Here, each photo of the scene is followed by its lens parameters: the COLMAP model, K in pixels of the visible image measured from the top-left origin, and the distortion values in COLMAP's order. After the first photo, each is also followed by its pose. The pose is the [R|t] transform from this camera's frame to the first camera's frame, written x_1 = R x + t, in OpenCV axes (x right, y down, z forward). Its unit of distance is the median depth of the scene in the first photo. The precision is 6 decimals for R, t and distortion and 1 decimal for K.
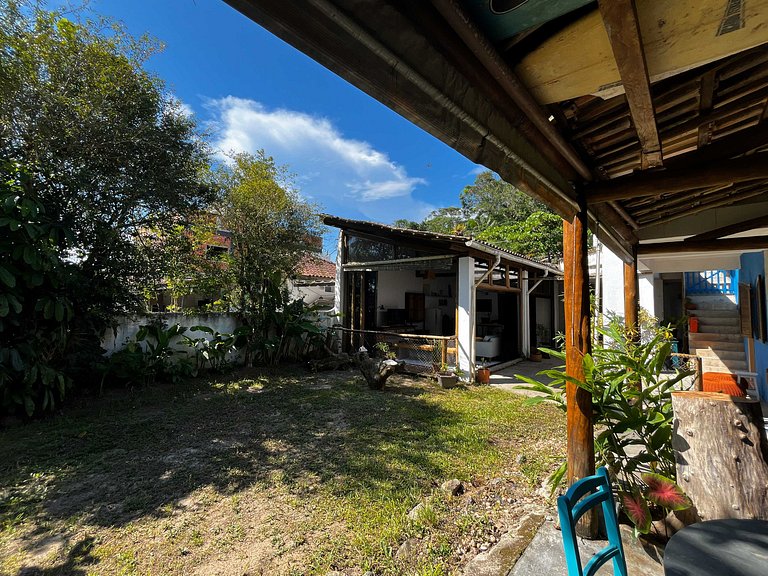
lens RADIAL K [[331.9, 0, 384.0], [0, 331.9, 288.0], [0, 0, 1]] dist [-0.001267, -0.000248]
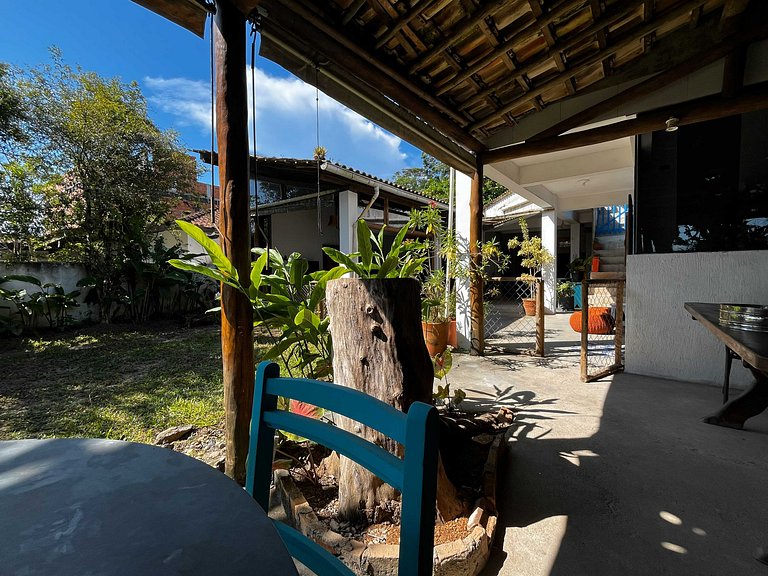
lens RADIAL K [[330.2, 0, 384.0], [0, 330.2, 288.0], [0, 0, 1]] dist [0.001274, 0.000194]
pose [[0.995896, -0.034947, 0.083483, 0.264247], [0.026187, 0.994253, 0.103808, 0.075429], [-0.086631, -0.101196, 0.991087, 0.087023]]
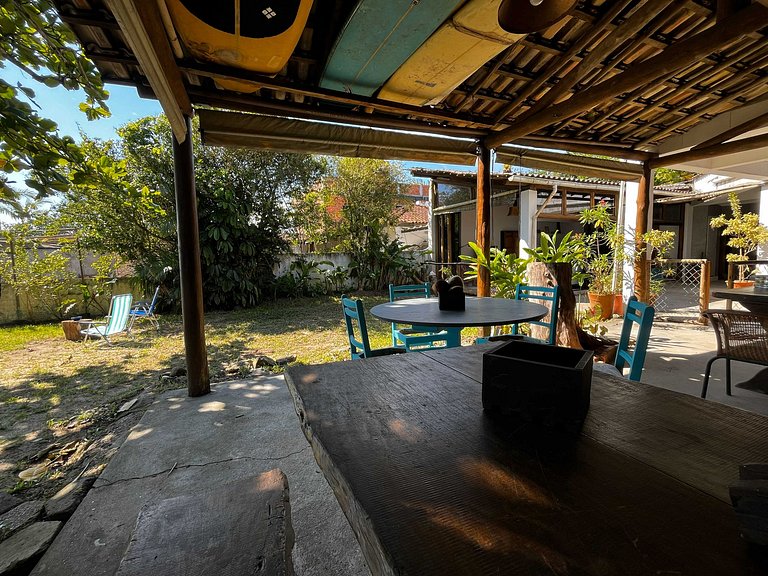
lens RADIAL K [[330.2, 0, 384.0], [0, 330.2, 288.0], [0, 0, 1]] dist [0.001274, 0.000194]
pose [[0.915683, -0.008508, -0.401812, 0.248989], [0.067563, 0.988807, 0.133030, 0.049084], [0.396182, -0.148960, 0.906008, -0.225903]]
